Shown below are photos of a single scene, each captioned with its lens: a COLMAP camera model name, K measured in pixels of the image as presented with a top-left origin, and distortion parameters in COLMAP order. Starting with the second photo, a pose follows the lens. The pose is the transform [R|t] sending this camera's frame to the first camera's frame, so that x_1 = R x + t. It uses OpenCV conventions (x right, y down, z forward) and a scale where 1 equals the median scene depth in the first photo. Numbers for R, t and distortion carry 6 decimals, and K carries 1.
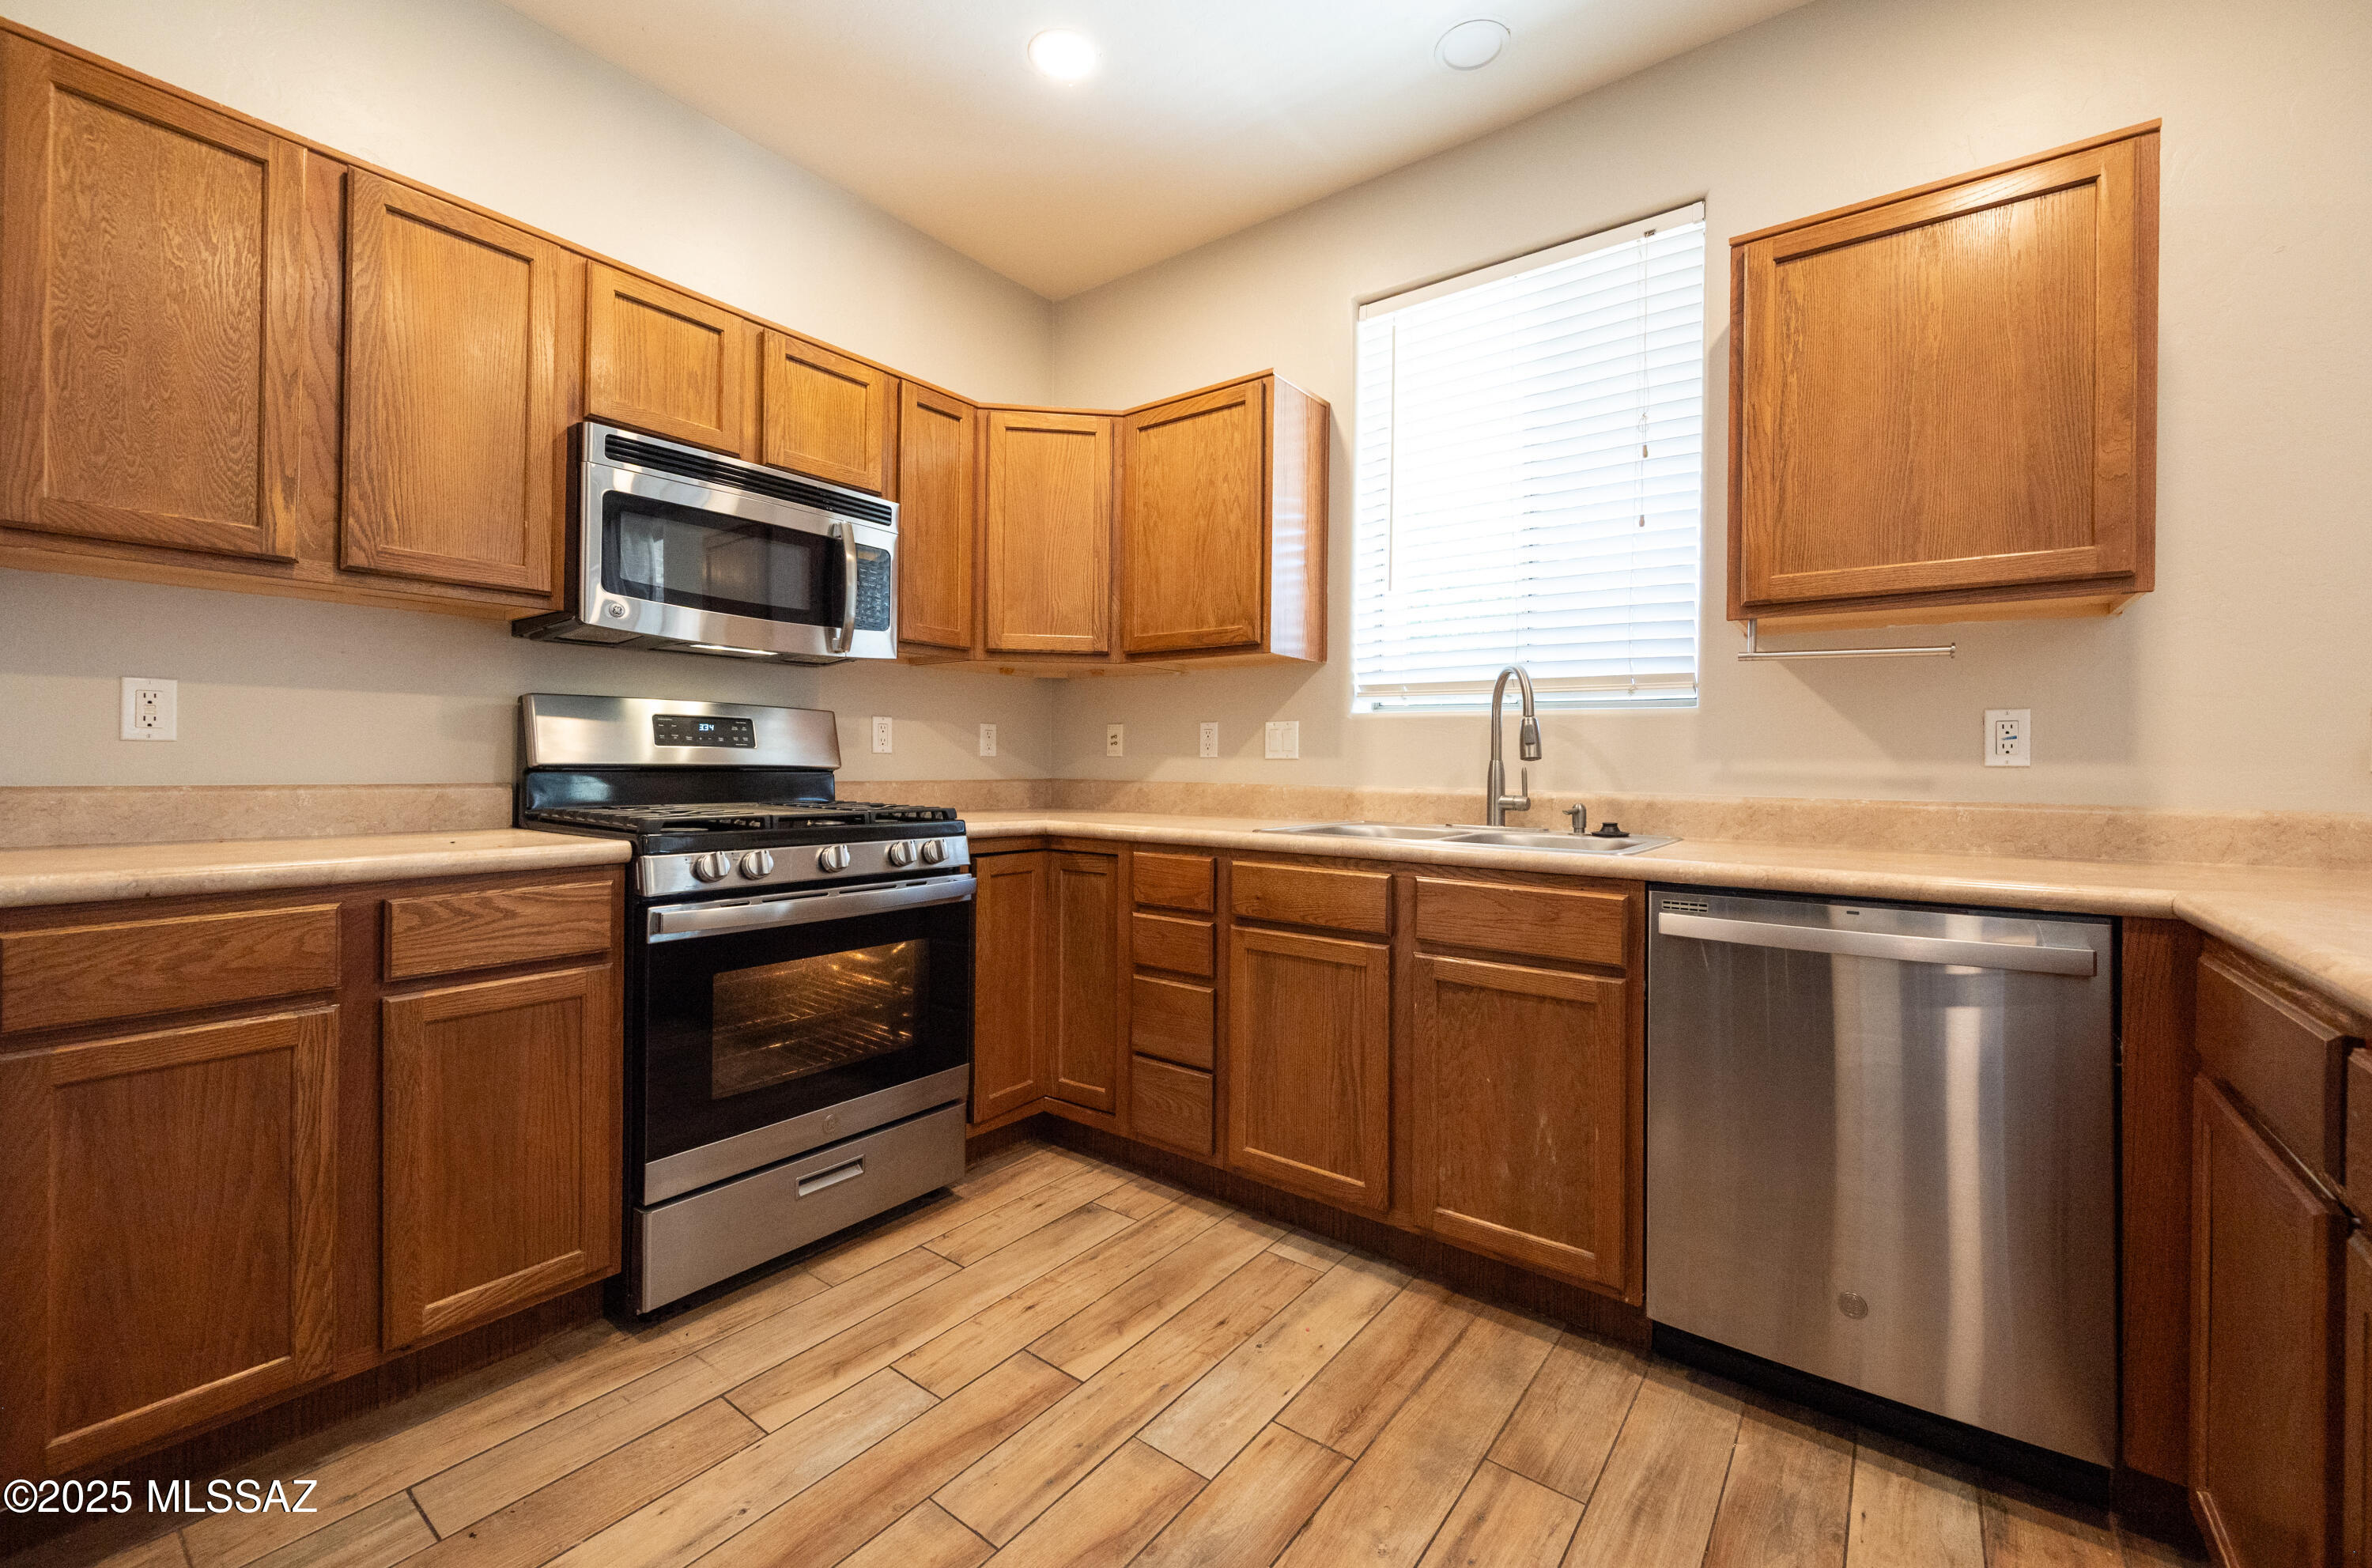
lens RADIAL K [[961.8, 0, 1184.3], [0, 961.8, 764.0], [0, 0, 1]] dist [0.003830, -0.000365]
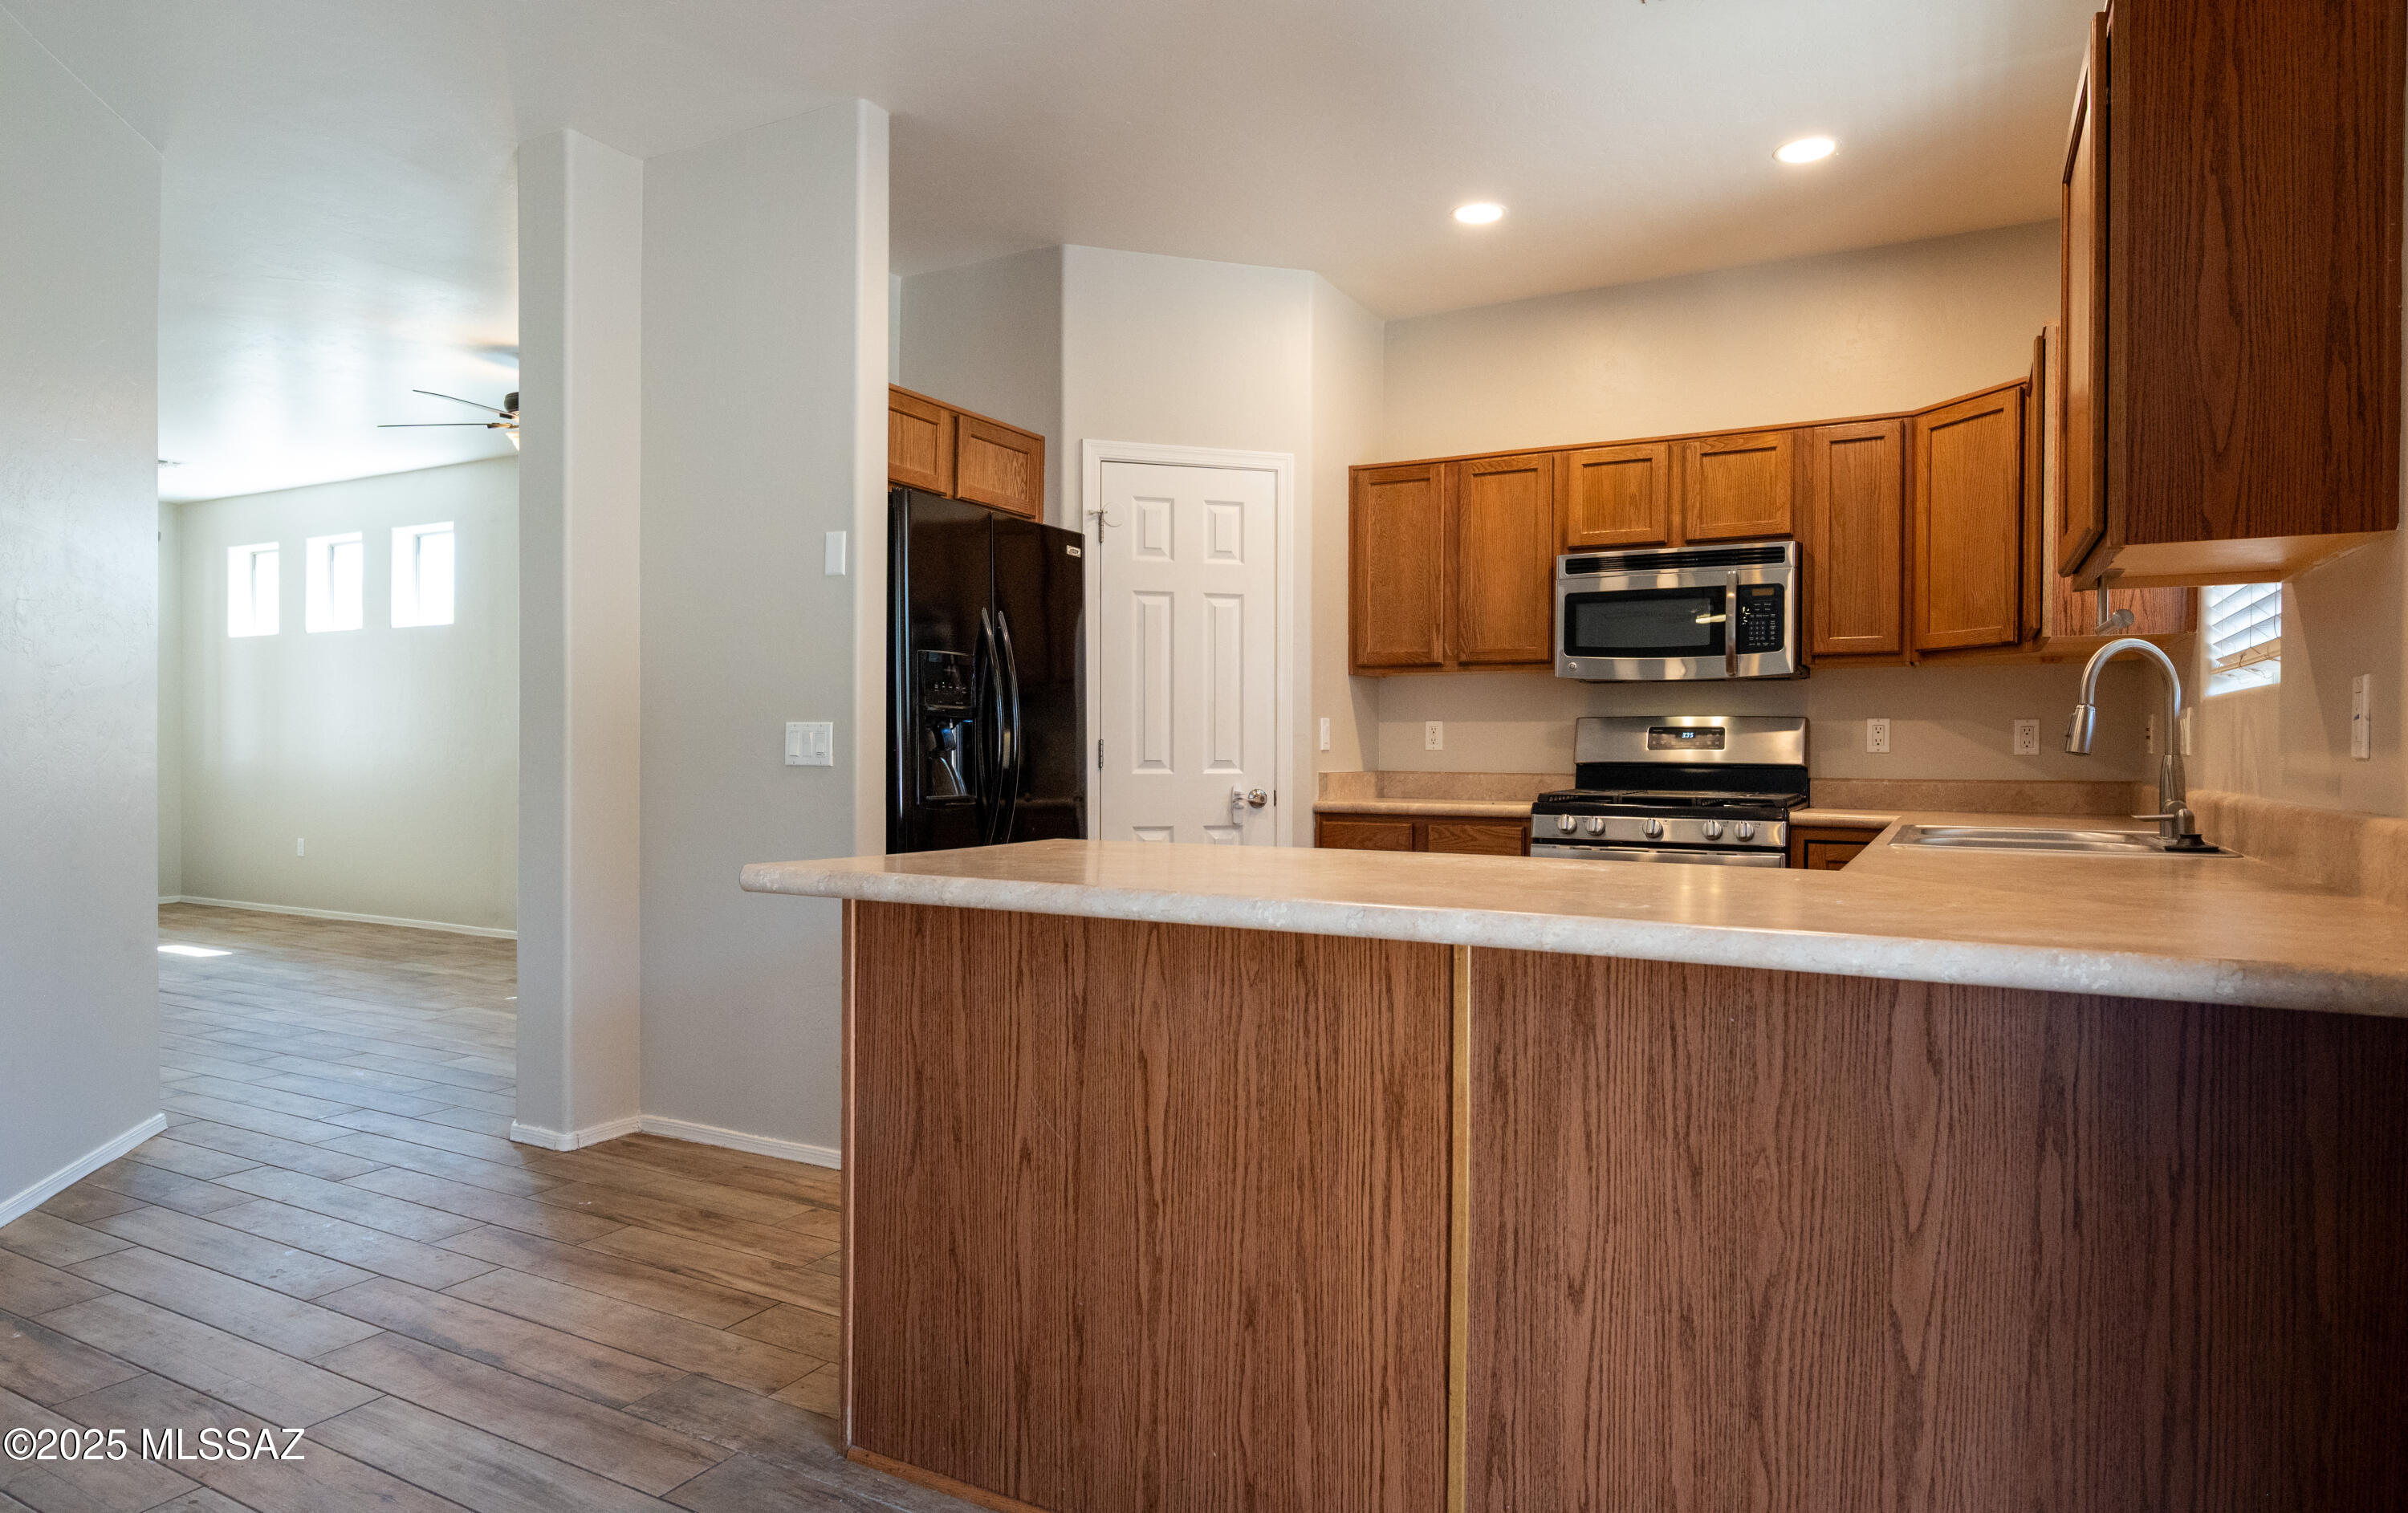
lens RADIAL K [[1392.9, 0, 1194.0], [0, 1392.9, 764.9], [0, 0, 1]] dist [0.001996, -0.003871]
pose [[0.141385, -0.001040, -0.989954, 1.329740], [-0.005659, 0.999982, -0.001859, 0.011340], [0.989939, 0.005865, 0.141377, 0.035756]]
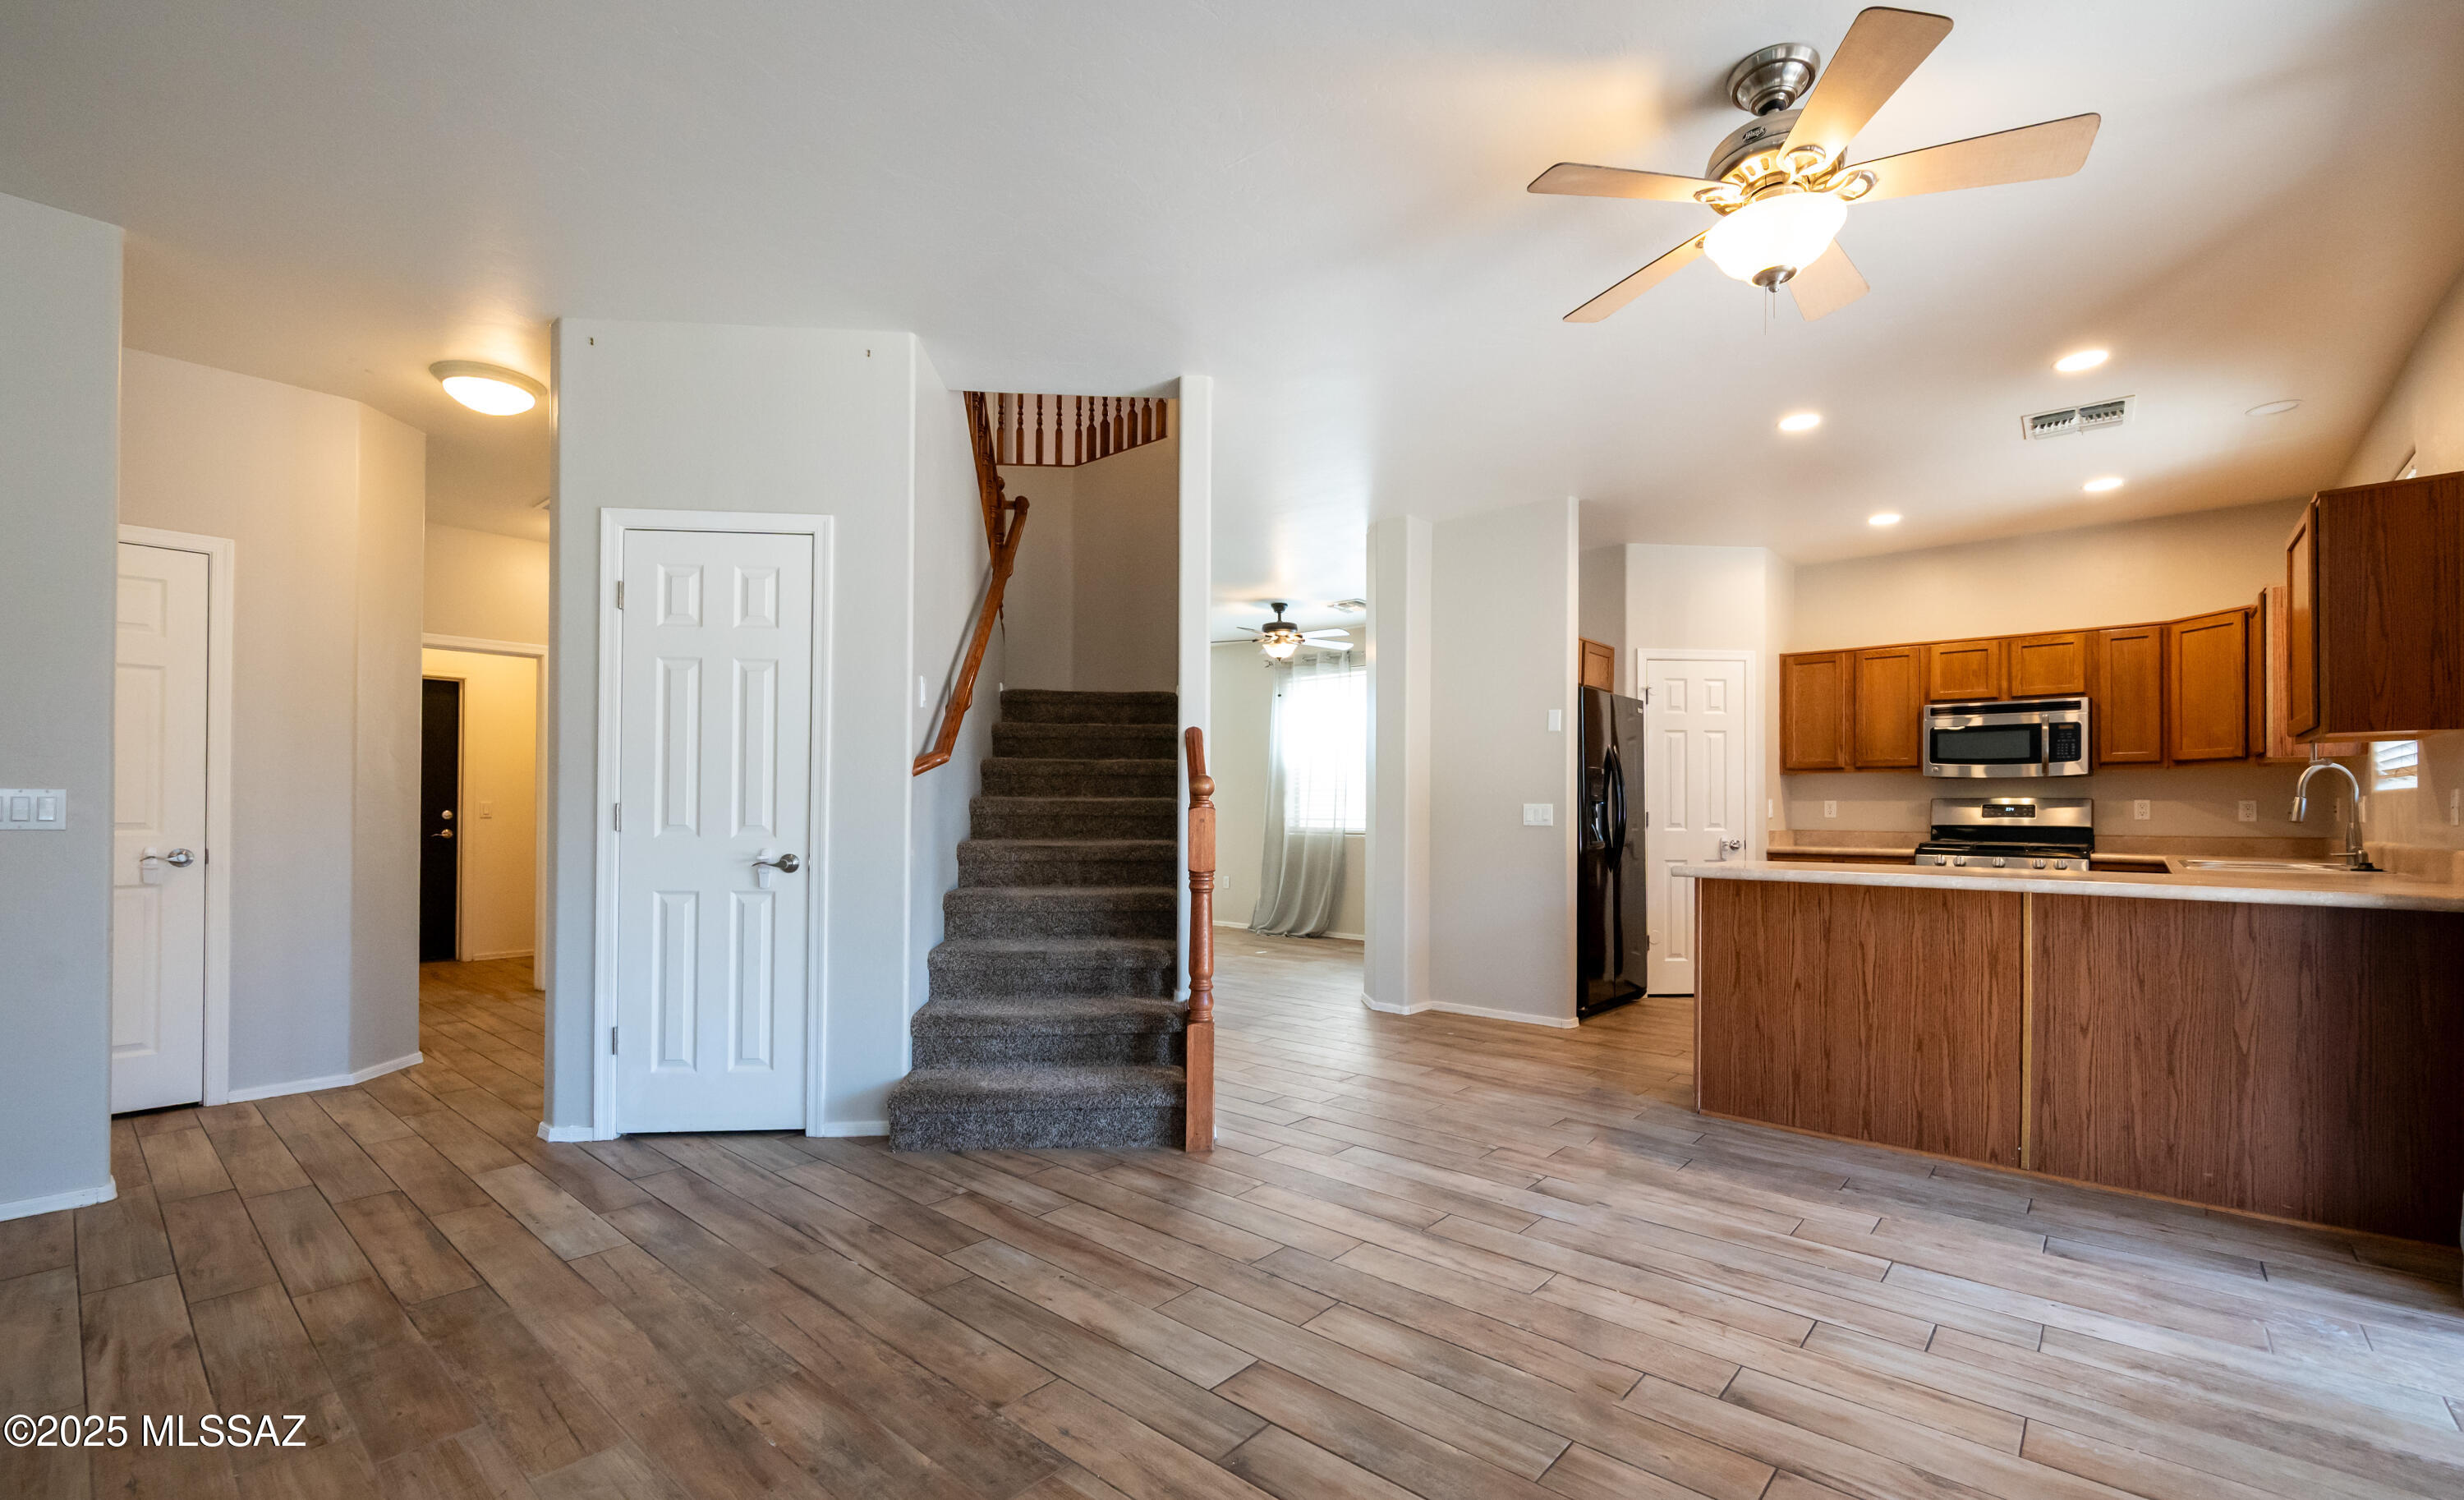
lens RADIAL K [[1021.4, 0, 1251.3], [0, 1021.4, 805.9], [0, 0, 1]] dist [0.000348, -0.000983]
pose [[-0.067341, -0.019301, -0.997543, 2.031795], [-0.008866, 0.999785, -0.018746, 0.015330], [0.997691, 0.007582, -0.067498, -0.631731]]
